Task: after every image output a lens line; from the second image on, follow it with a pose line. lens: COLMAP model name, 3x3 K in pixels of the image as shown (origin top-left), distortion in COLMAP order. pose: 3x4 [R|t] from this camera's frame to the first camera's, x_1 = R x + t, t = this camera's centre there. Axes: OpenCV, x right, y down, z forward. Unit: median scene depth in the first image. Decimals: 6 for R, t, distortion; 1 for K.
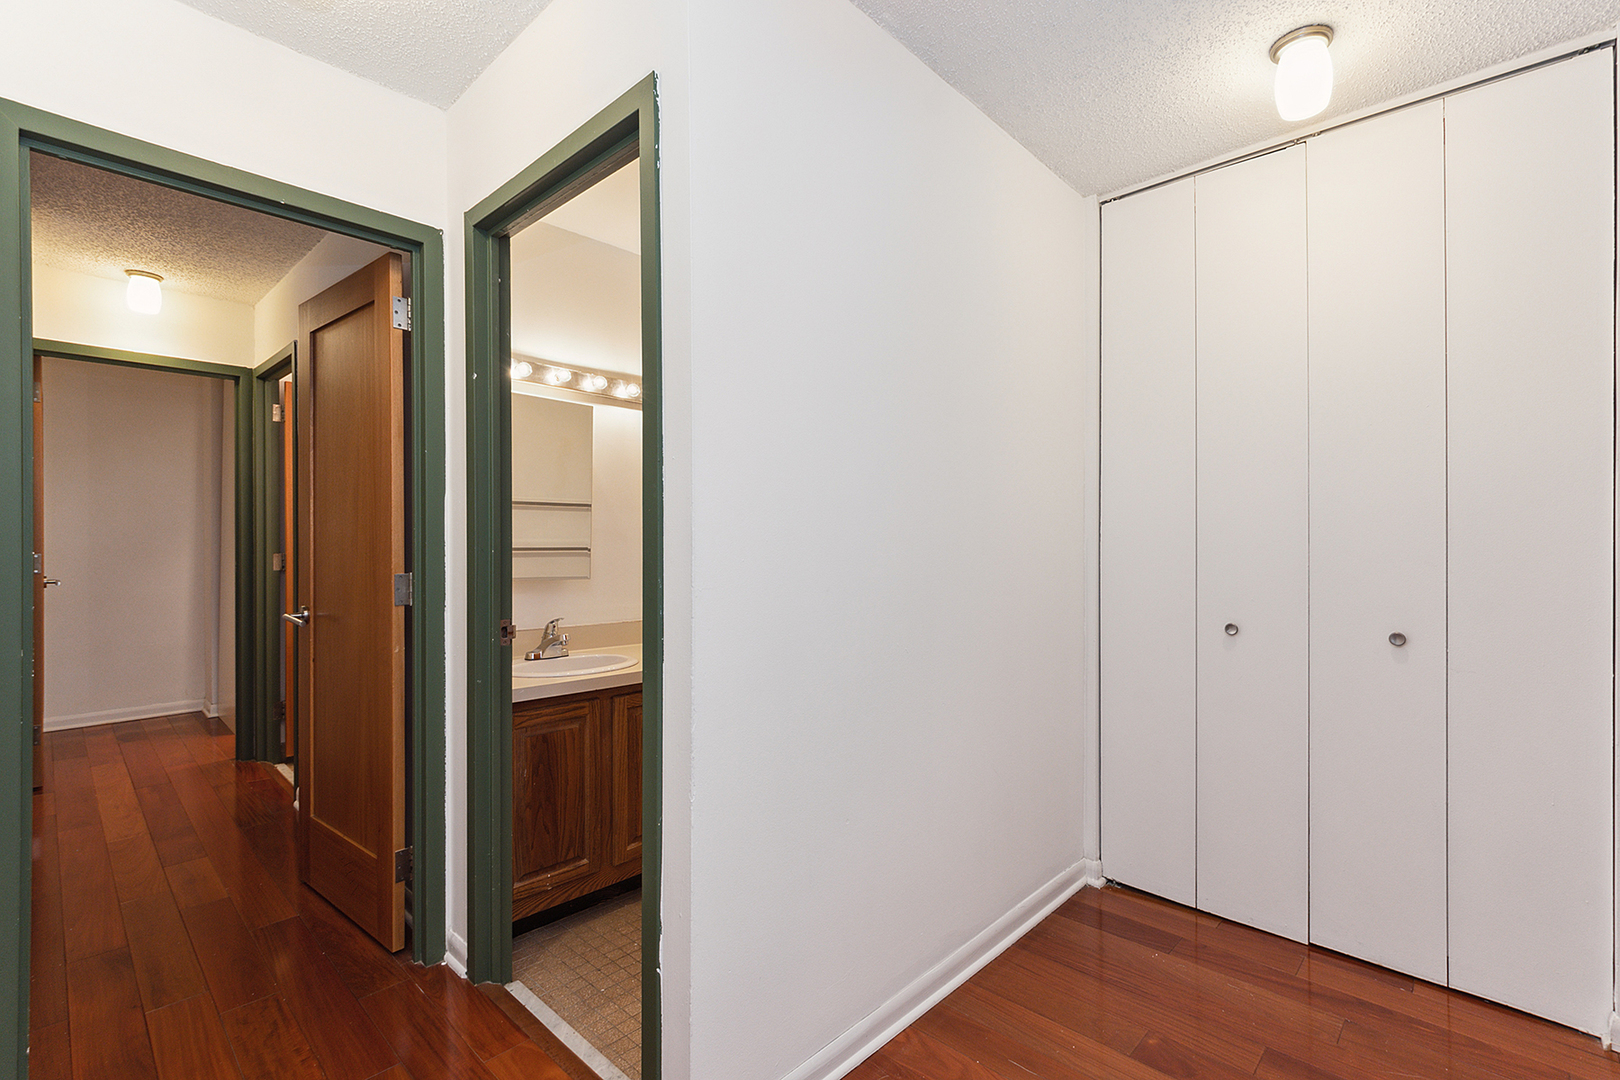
lens RADIAL K [[717.1, 0, 810.0], [0, 717.1, 540.0], [0, 0, 1]] dist [0.001877, 0.000250]
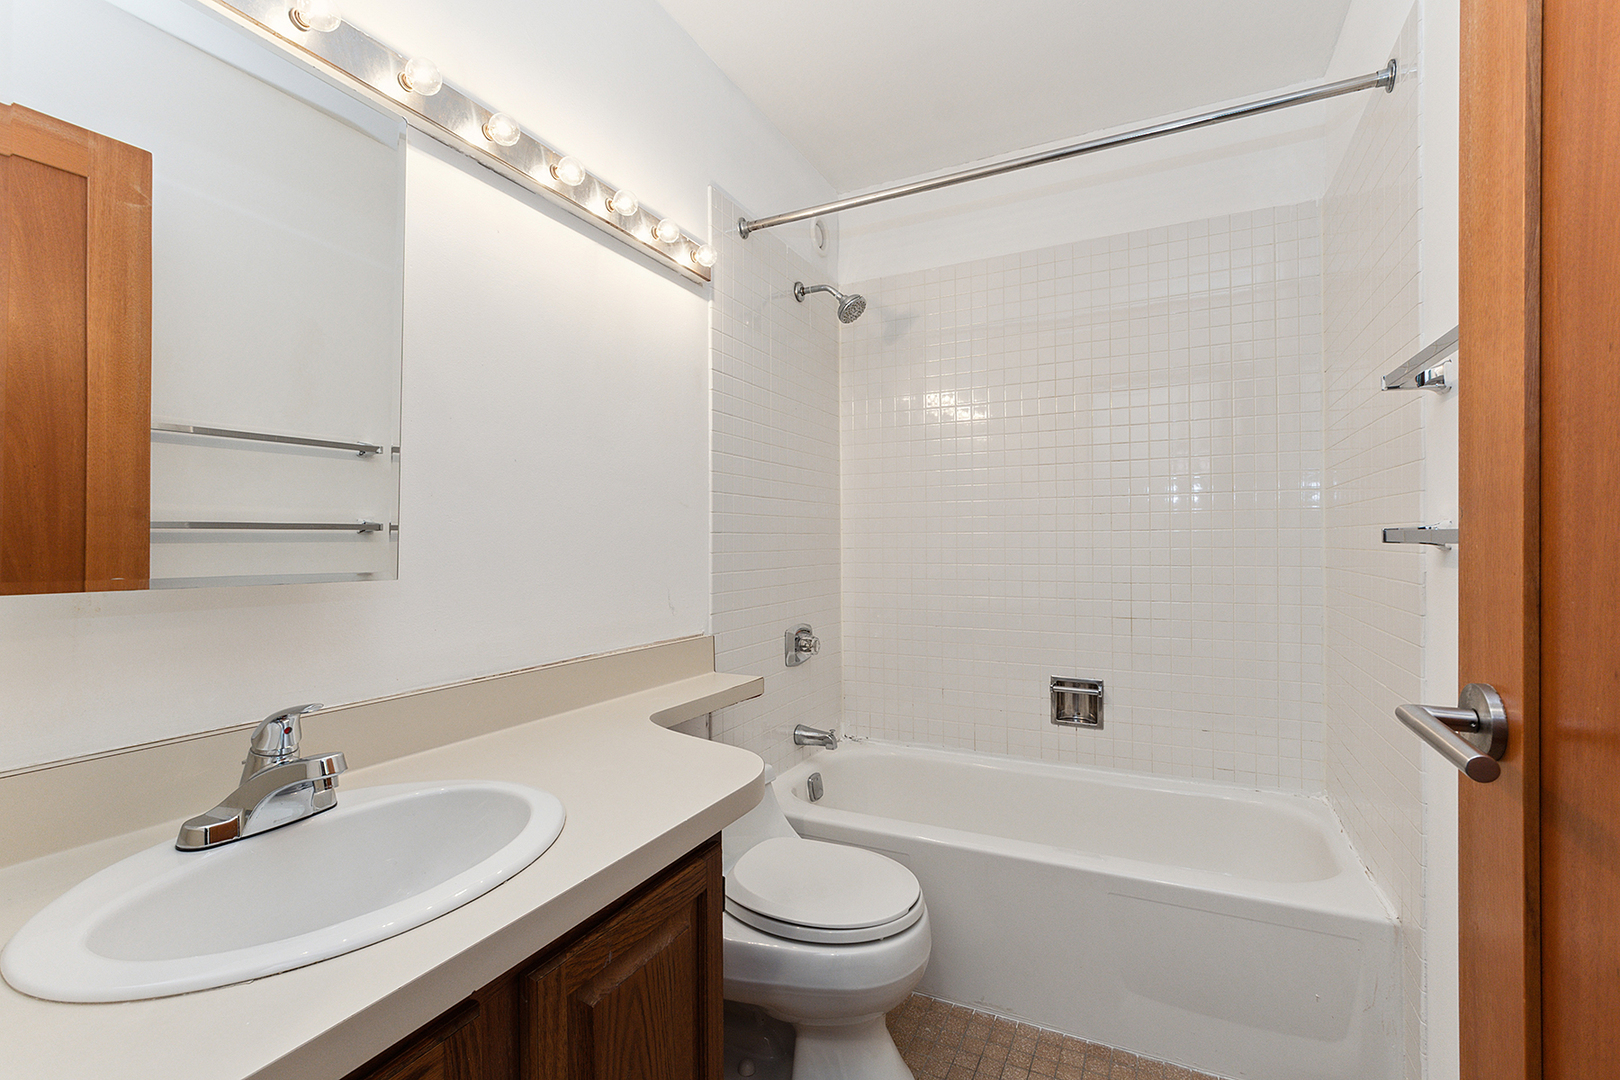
lens RADIAL K [[717.1, 0, 810.0], [0, 717.1, 540.0], [0, 0, 1]] dist [0.001877, 0.000250]
pose [[0.944111, 0.002325, 0.329619, -0.241339], [-0.002443, 0.999997, -0.000056, 0.034955], [-0.329619, -0.000752, 0.944114, 0.618376]]
